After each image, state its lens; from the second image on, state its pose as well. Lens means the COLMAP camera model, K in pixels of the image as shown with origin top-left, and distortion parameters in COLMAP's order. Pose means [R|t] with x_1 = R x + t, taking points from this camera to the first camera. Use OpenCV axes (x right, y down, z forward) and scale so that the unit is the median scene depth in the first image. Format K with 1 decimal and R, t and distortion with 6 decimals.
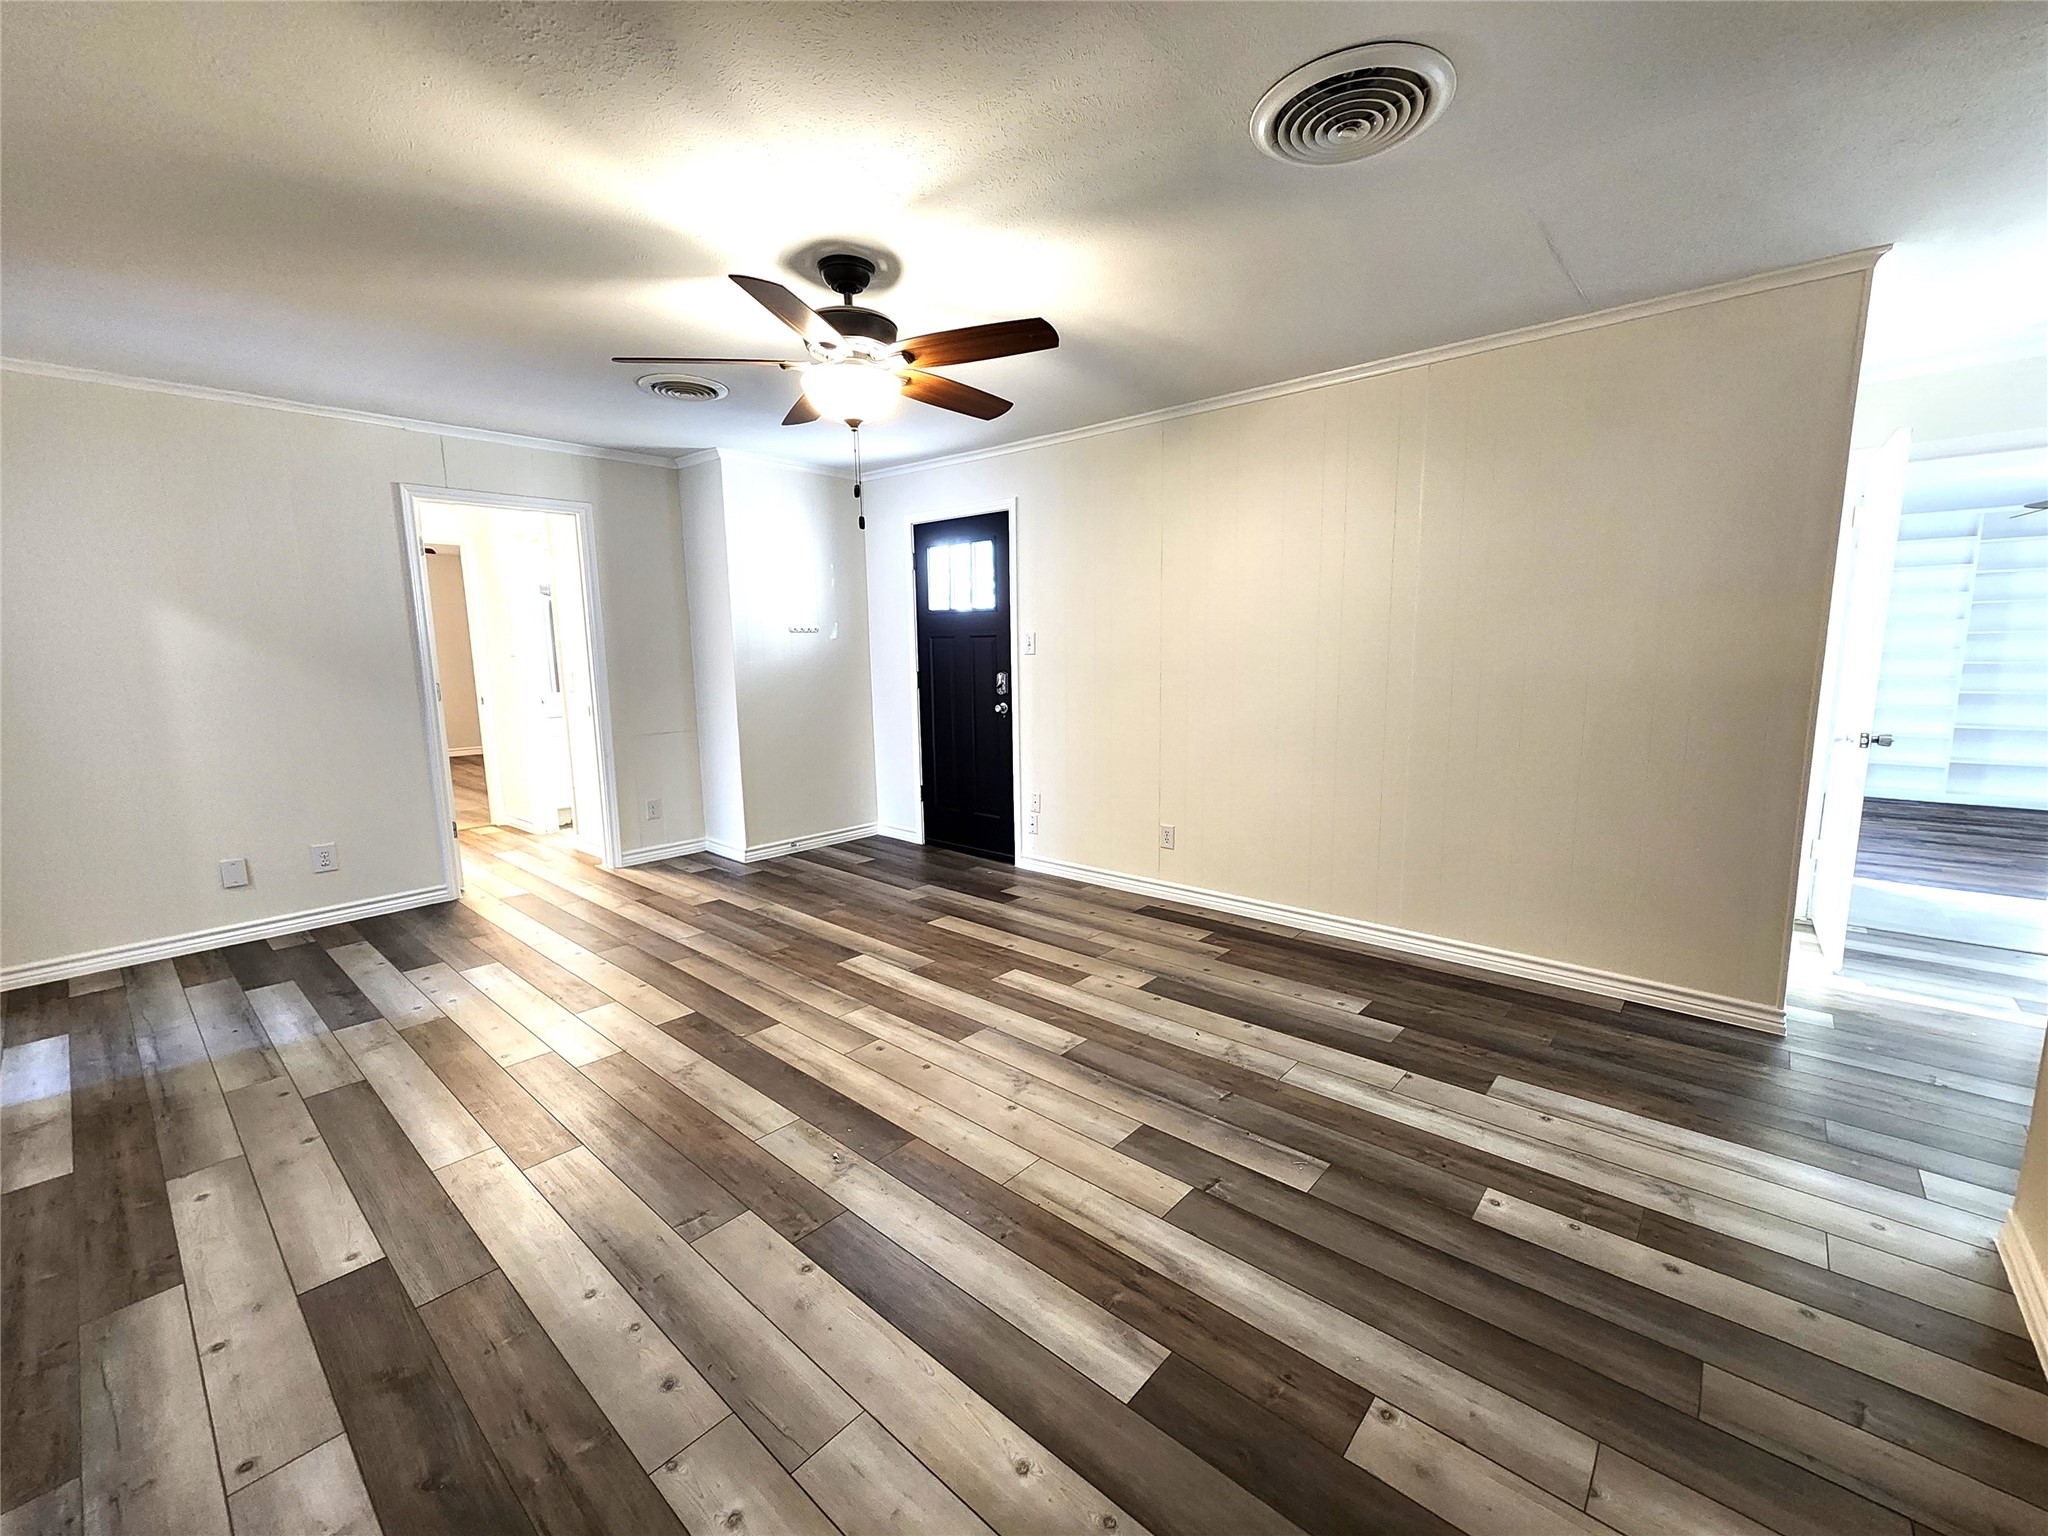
lens RADIAL K [[843.5, 0, 1034.2], [0, 843.5, 773.3], [0, 0, 1]] dist [-0.001017, -0.000578]
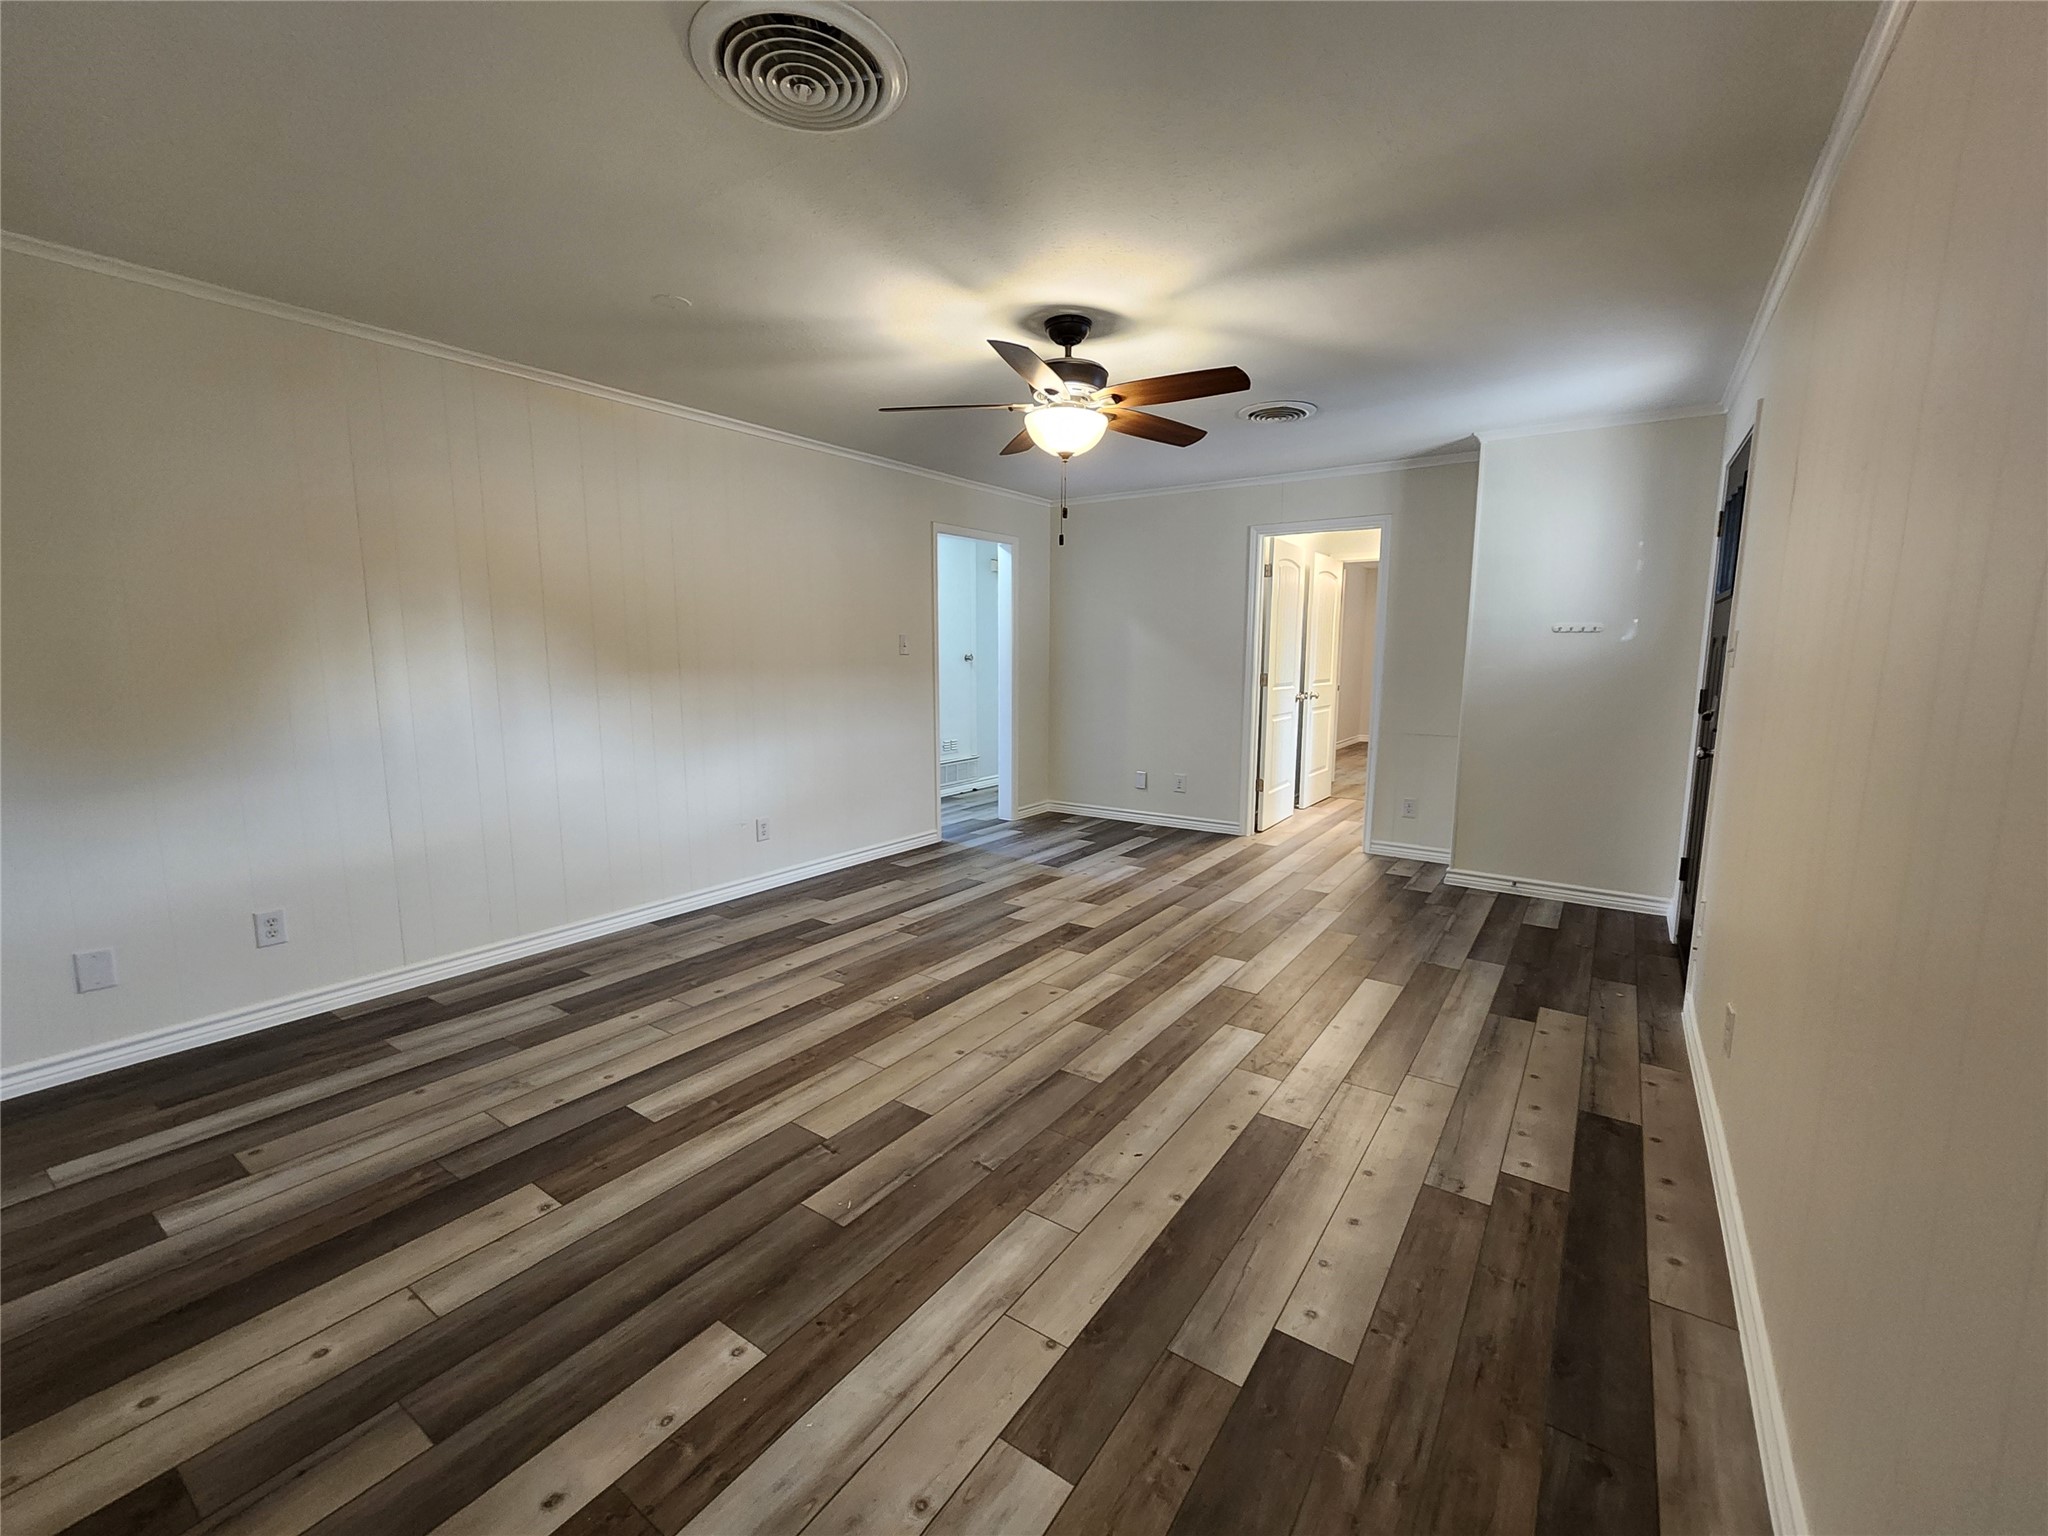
lens RADIAL K [[843.5, 0, 1035.4], [0, 843.5, 762.6], [0, 0, 1]] dist [-0.001017, -0.000578]
pose [[0.114140, 0.143146, -0.983098, 1.027486], [-0.156641, 0.979780, 0.124476, -0.139941], [0.981038, 0.139786, 0.134255, 0.878269]]
